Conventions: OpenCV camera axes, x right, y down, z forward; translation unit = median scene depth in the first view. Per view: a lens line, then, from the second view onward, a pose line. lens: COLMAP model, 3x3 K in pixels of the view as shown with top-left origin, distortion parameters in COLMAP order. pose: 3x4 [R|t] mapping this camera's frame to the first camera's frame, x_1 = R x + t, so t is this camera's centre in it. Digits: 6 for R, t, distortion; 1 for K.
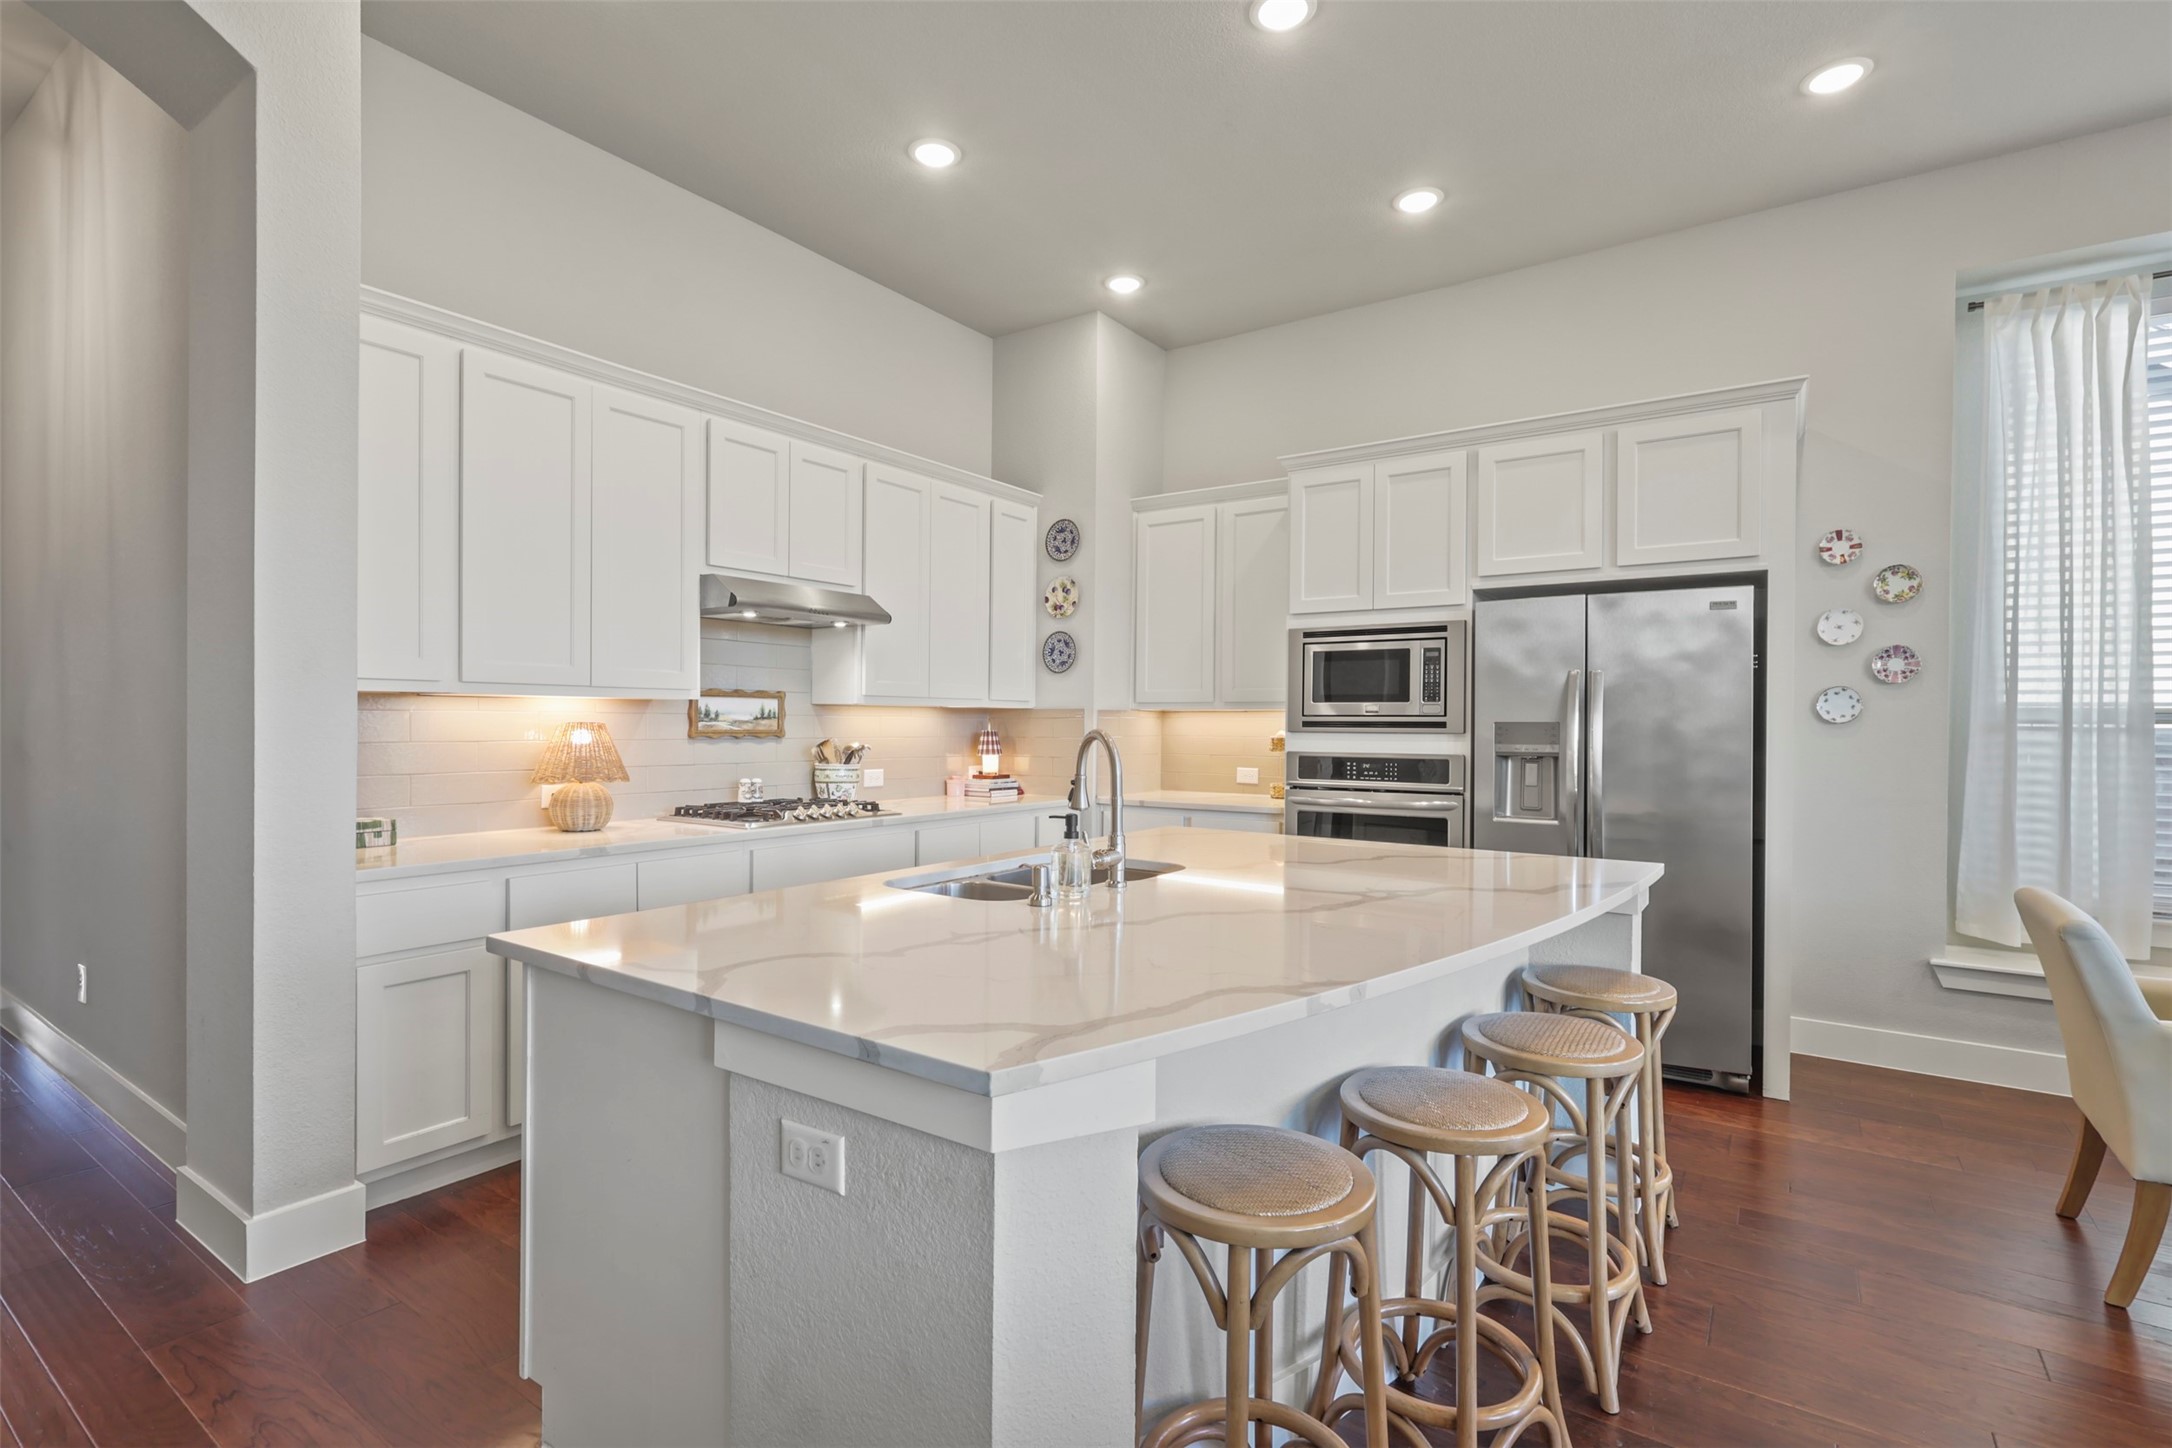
lens RADIAL K [[1006.6, 0, 1092.3], [0, 1006.6, 724.8], [0, 0, 1]] dist [-0.005793, 0.001653]
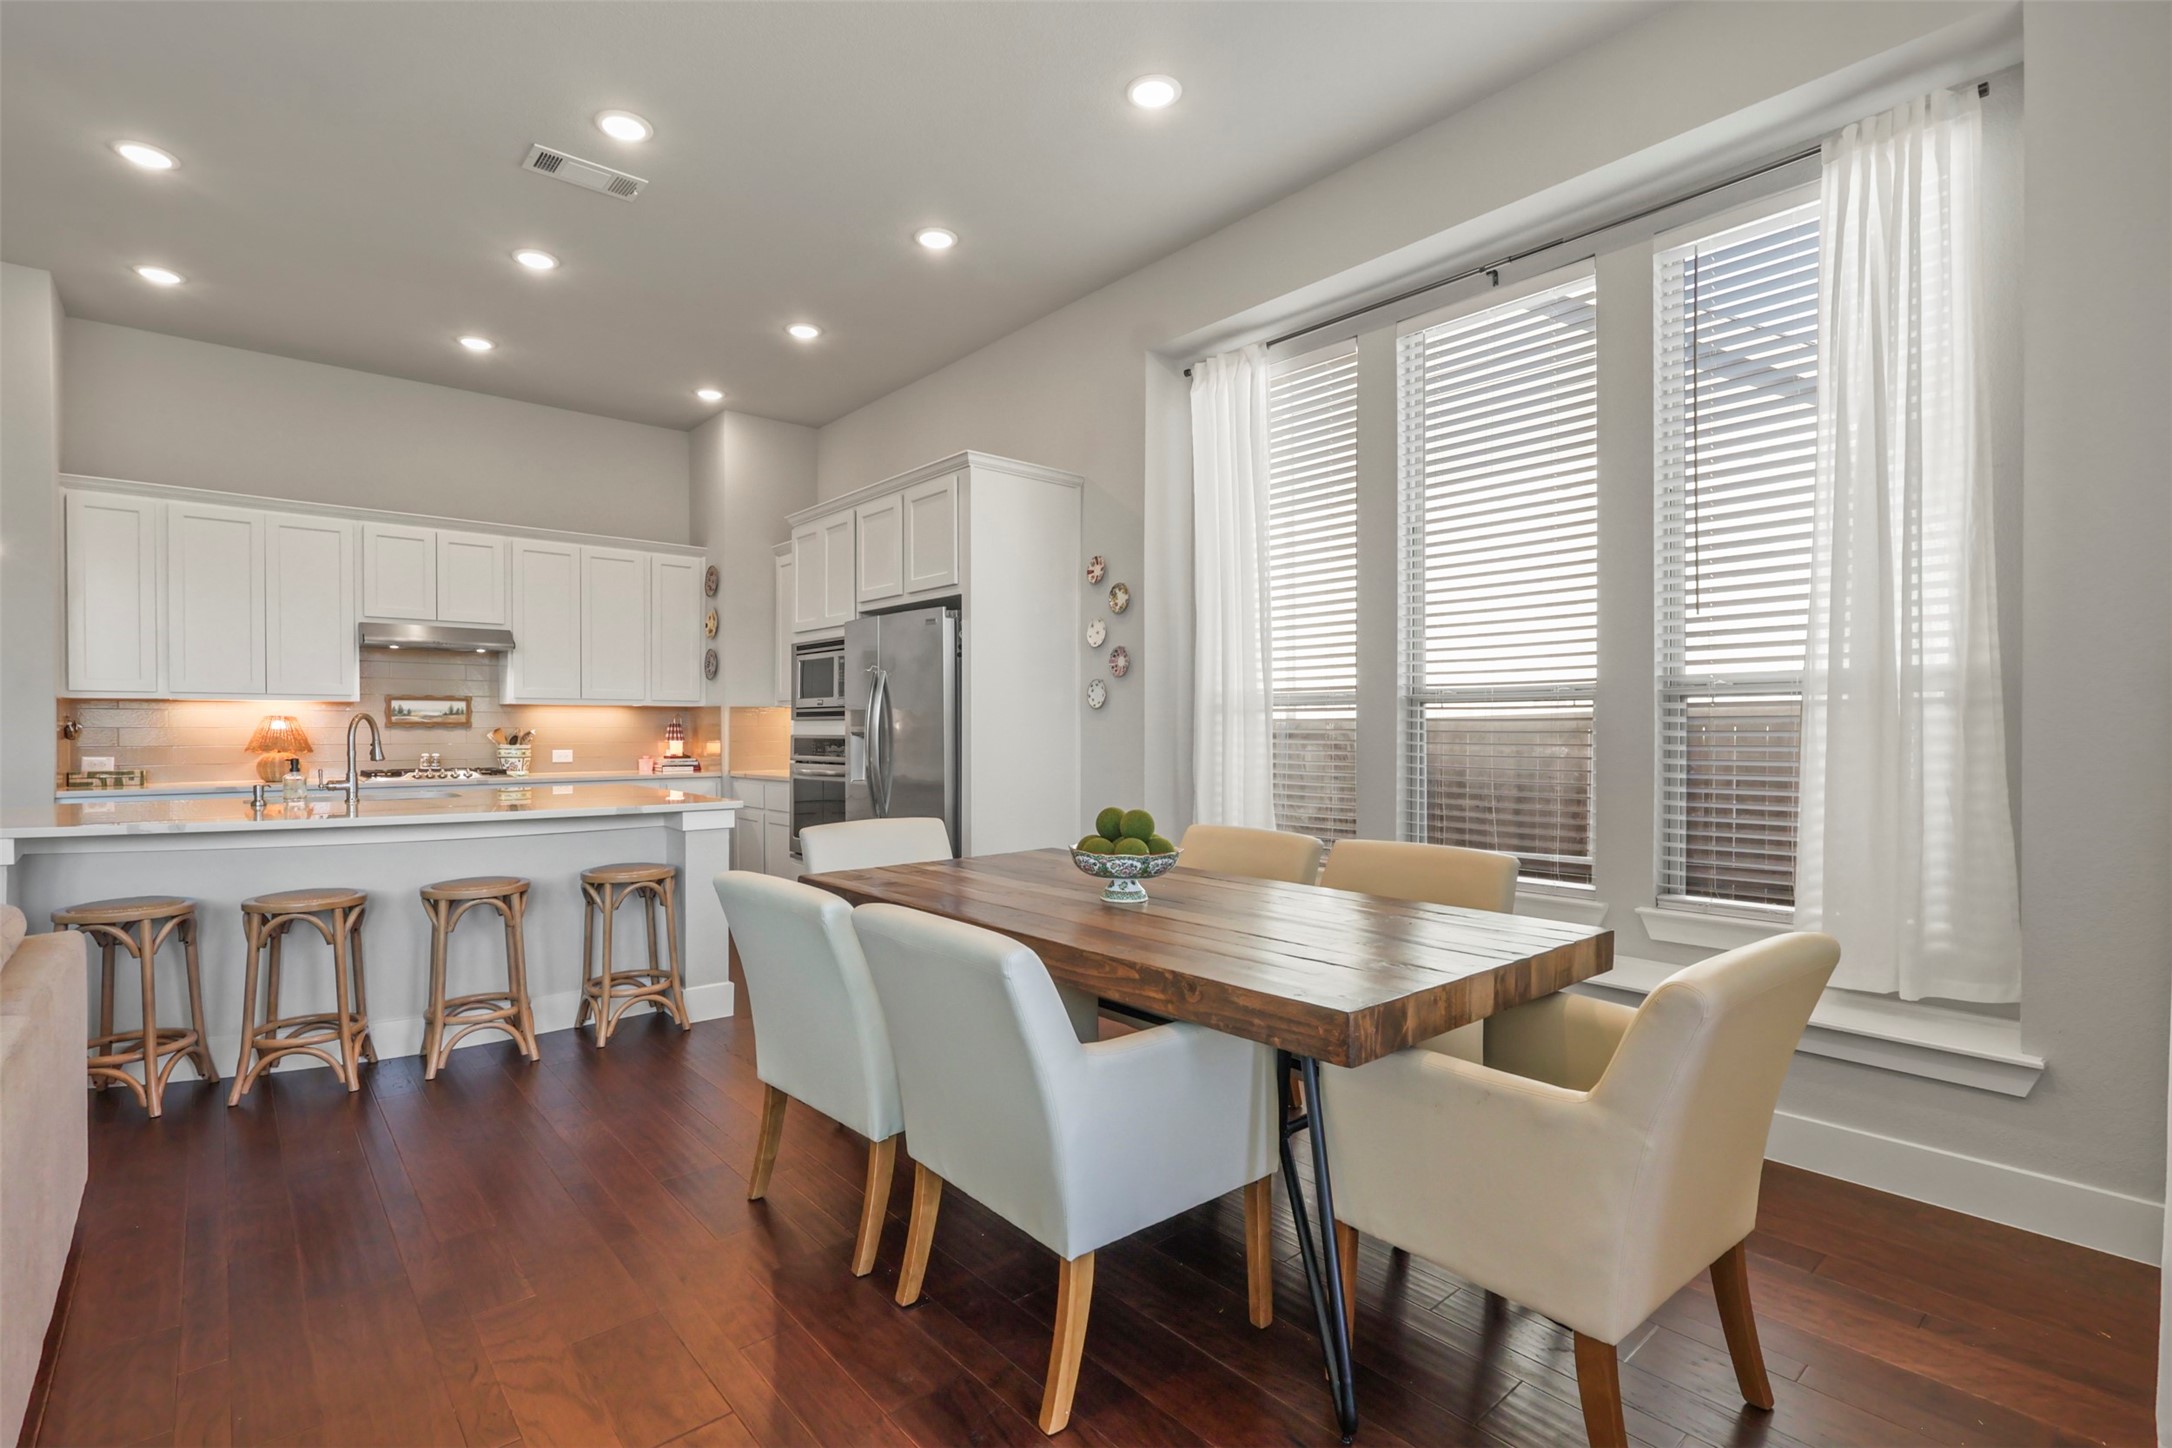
lens RADIAL K [[1006.6, 0, 1093.7], [0, 1006.6, 722.3], [0, 0, 1]] dist [-0.005793, 0.001653]
pose [[0.968233, -0.008377, -0.249910, 0.988380], [0.006459, 0.999943, -0.008493, 0.024799], [0.249967, 0.006608, 0.968232, -0.216276]]
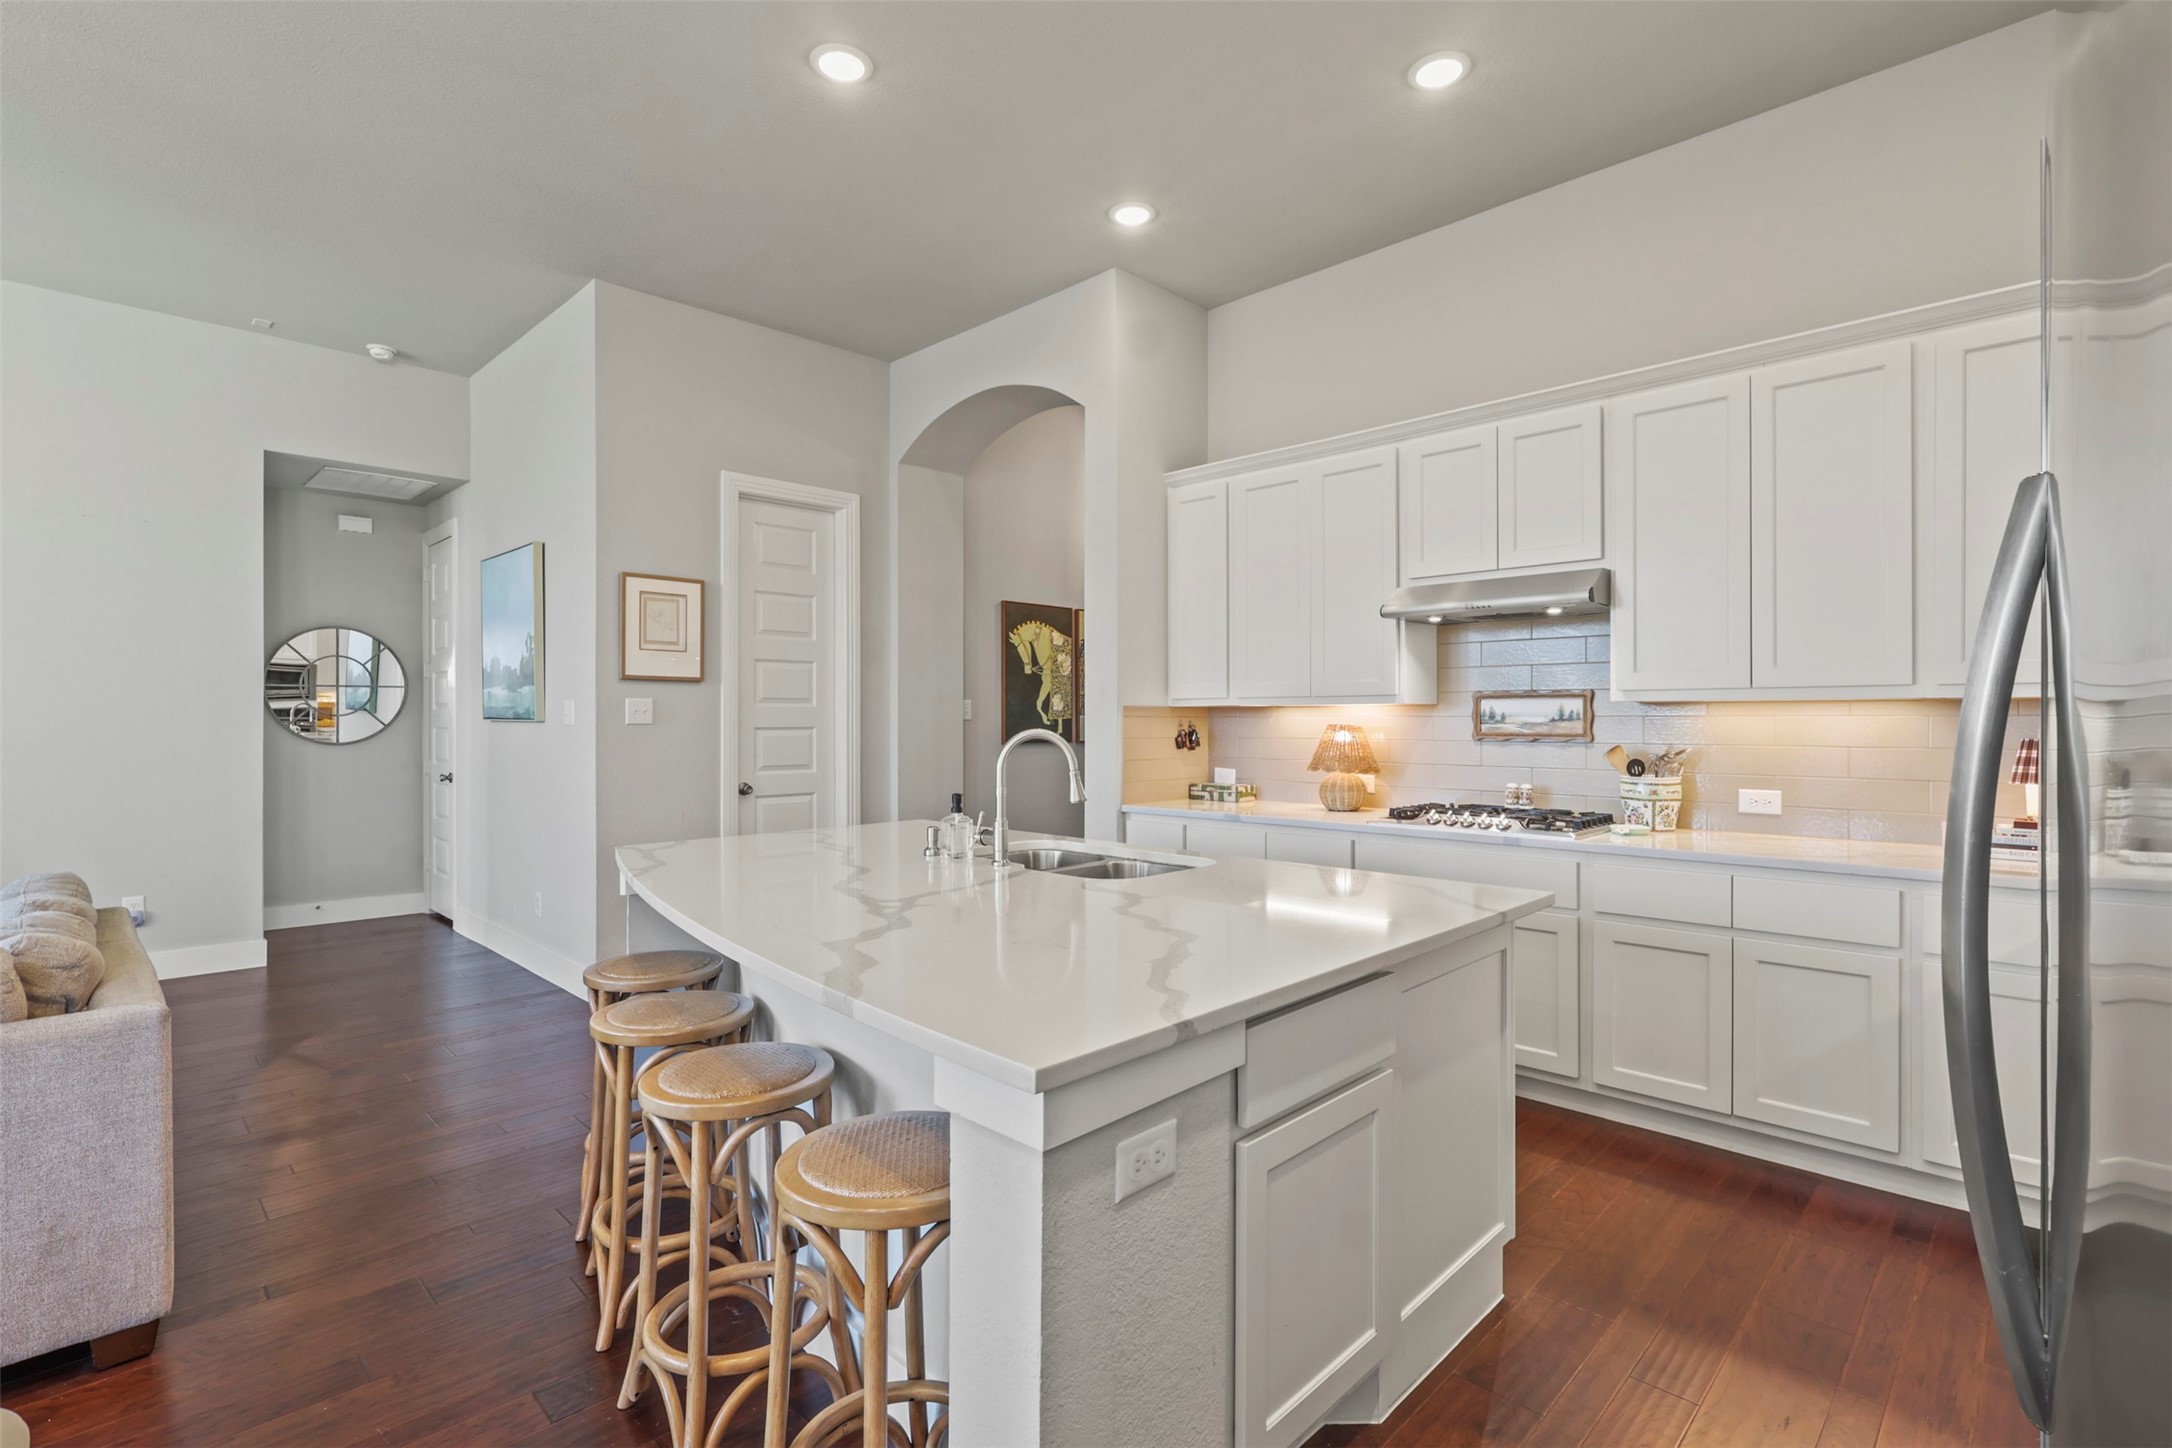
lens RADIAL K [[1006.6, 0, 1087.0], [0, 1006.6, 733.9], [0, 0, 1]] dist [-0.005793, 0.001653]
pose [[-0.176133, 0.009150, -0.984324, 0.654639], [0.000445, 0.999957, 0.009216, -0.002576], [0.984366, 0.001185, -0.176130, 0.744720]]
